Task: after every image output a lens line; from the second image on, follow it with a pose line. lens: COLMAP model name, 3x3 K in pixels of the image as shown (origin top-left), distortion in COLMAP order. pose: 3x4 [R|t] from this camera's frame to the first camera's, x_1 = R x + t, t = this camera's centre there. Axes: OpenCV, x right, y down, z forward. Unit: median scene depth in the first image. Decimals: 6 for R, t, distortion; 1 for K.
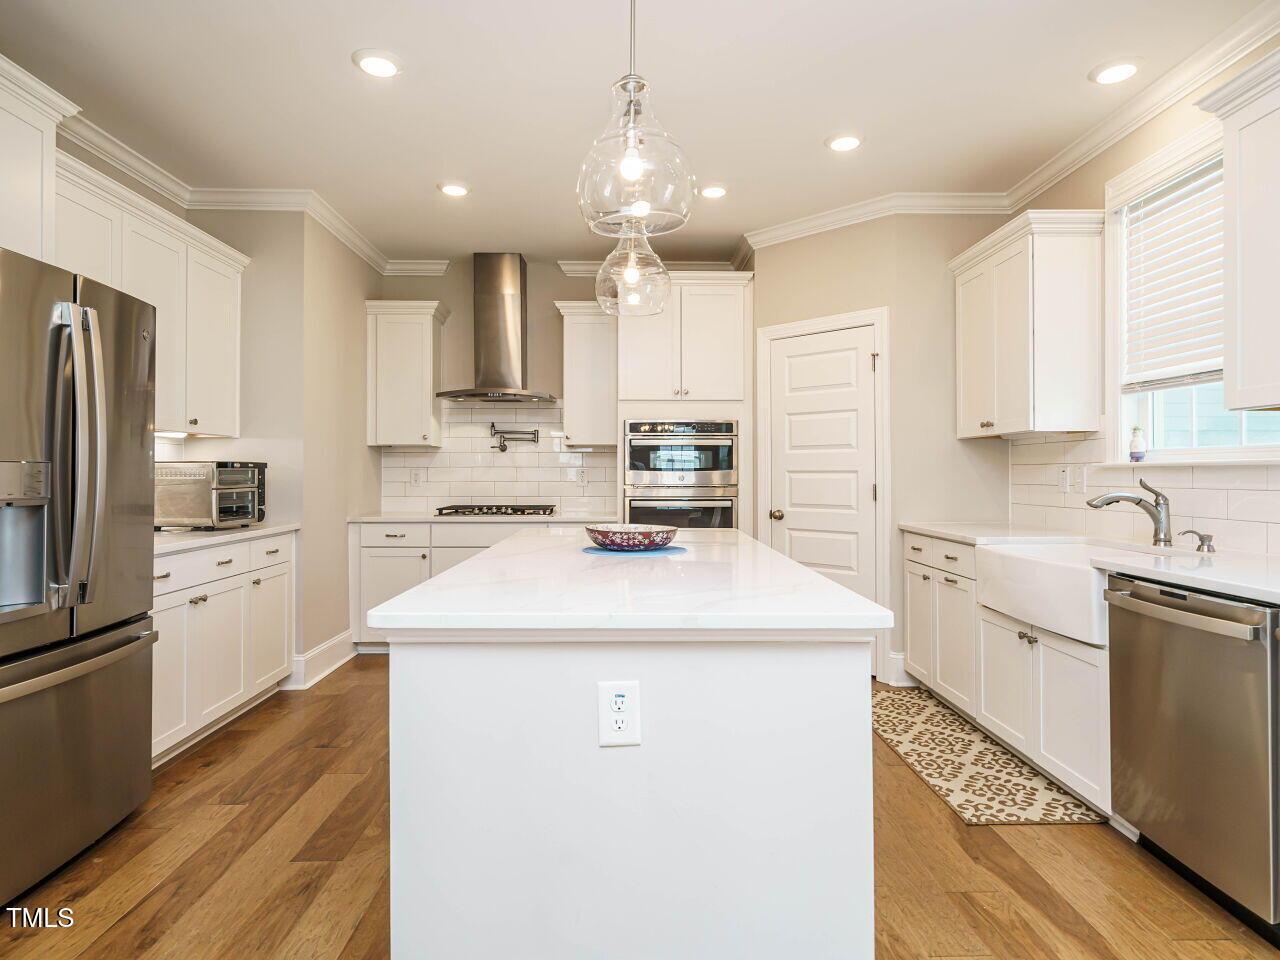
lens RADIAL K [[721.2, 0, 642.1], [0, 721.2, 466.8], [0, 0, 1]] dist [-0.001533, 0.000290]
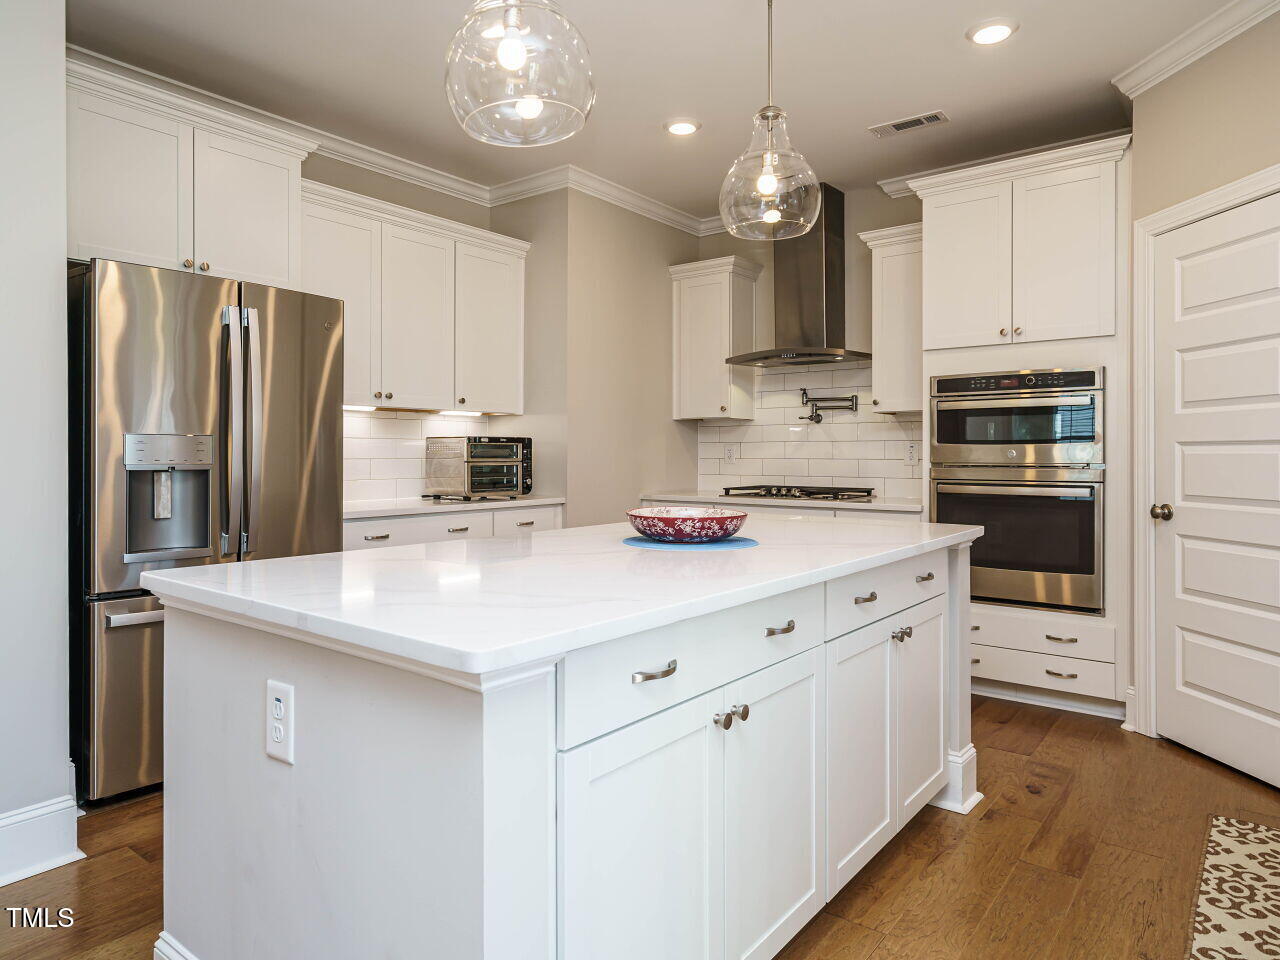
lens RADIAL K [[803.3, 0, 640.3], [0, 803.3, 451.5], [0, 0, 1]] dist [-0.004823, -0.000730]
pose [[0.774167, -0.001305, -0.632980, 0.305135], [0.005012, 0.999979, 0.004068, 0.009260], [0.632961, -0.006321, 0.774158, 0.188132]]
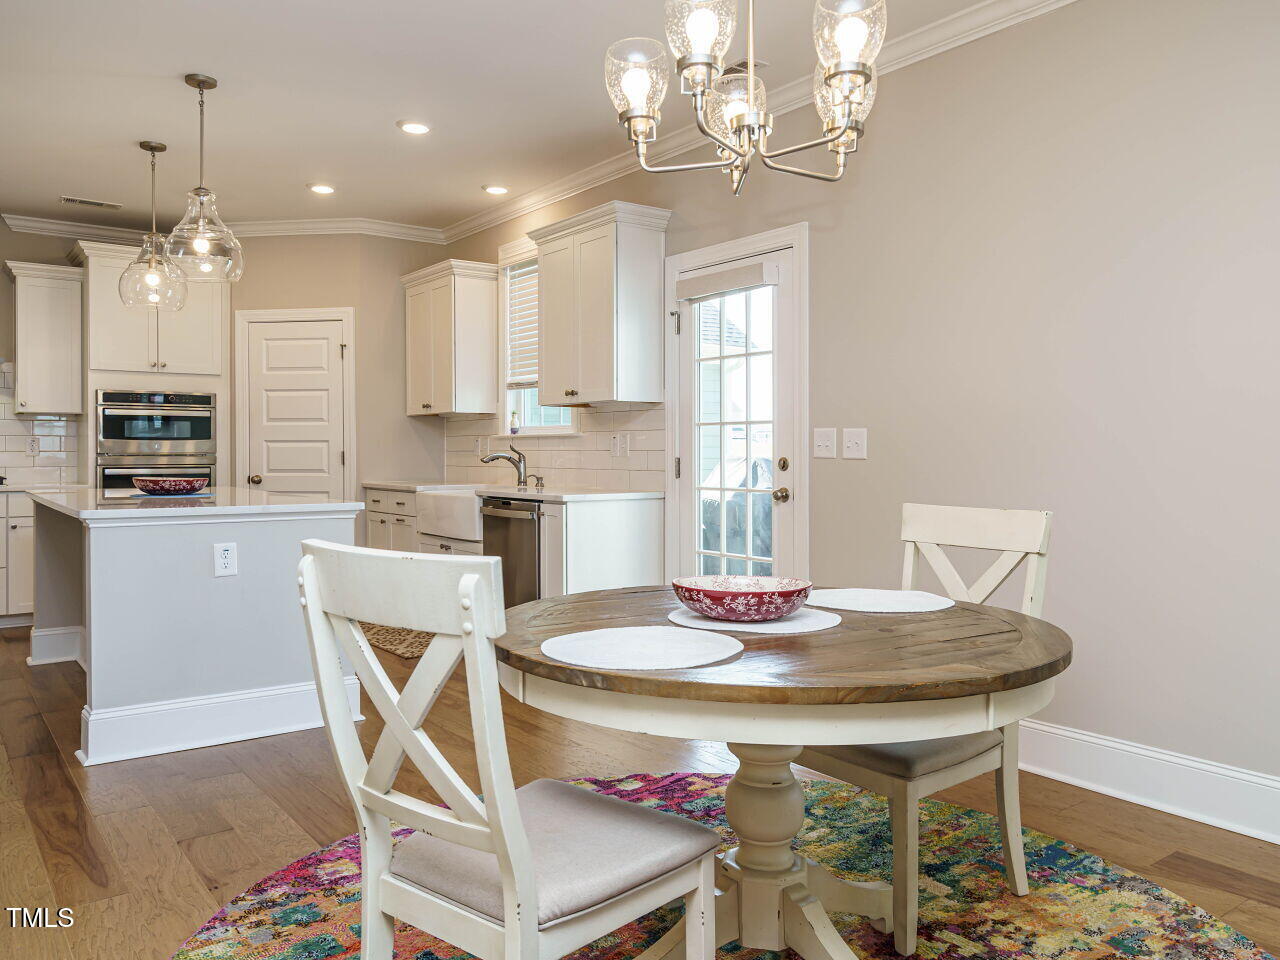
lens RADIAL K [[1048.3, 0, 640.0], [0, 1048.3, 462.0], [0, 0, 1]] dist [0.042159, -0.002457]
pose [[0.819924, -0.004497, 0.572455, -0.285718], [-0.004369, 0.999891, 0.014112, 0.014838], [-0.572456, -0.014072, 0.819815, -0.751473]]
